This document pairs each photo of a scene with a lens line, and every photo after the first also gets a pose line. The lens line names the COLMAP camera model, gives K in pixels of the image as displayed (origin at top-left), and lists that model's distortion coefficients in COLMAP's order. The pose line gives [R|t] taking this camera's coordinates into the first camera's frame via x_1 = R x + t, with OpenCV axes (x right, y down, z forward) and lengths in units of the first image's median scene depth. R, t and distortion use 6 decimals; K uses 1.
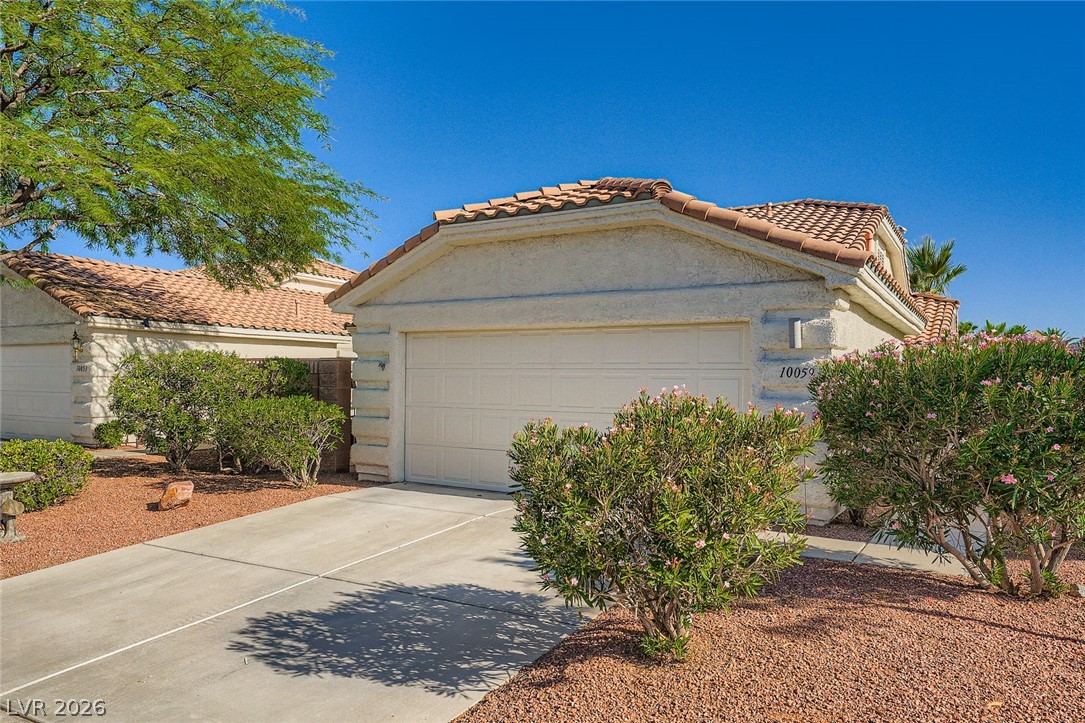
lens RADIAL K [[739.4, 0, 537.9], [0, 739.4, 401.1], [0, 0, 1]] dist [0.022250, 0.002378]
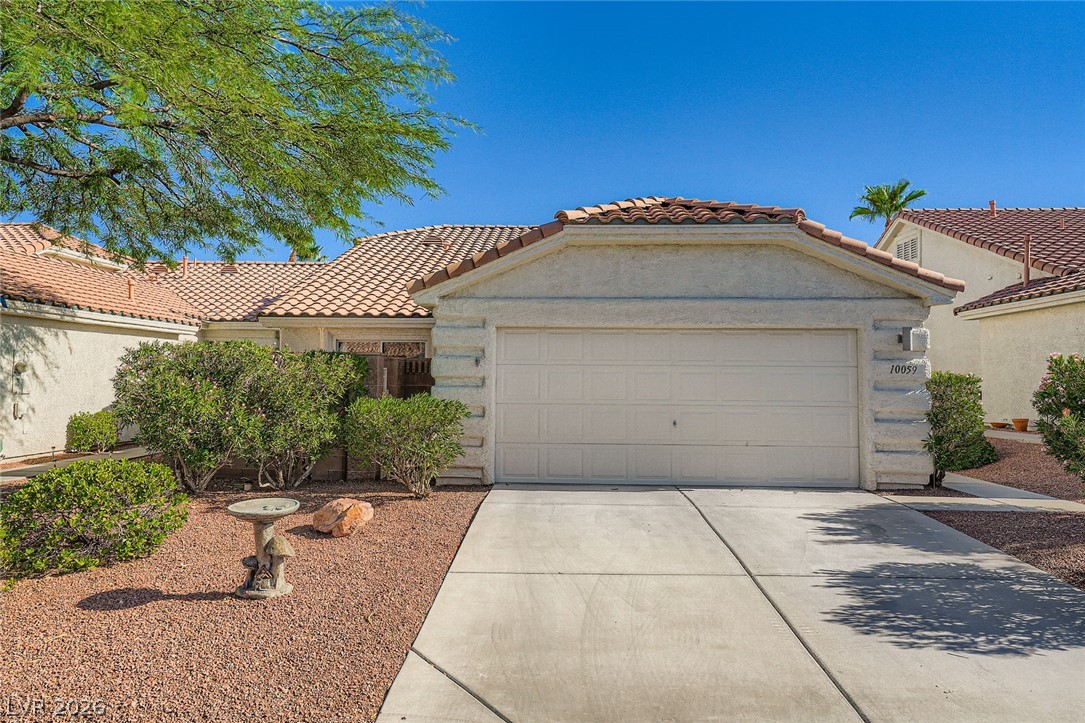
lens RADIAL K [[705.8, 0, 548.6], [0, 705.8, 341.5], [0, 0, 1]] dist [0.030683, 0.004816]
pose [[0.875573, 0.019070, 0.482709, -0.723956], [0.017101, 0.997371, -0.070422, -0.009894], [-0.482782, 0.069914, 0.872945, 0.202911]]
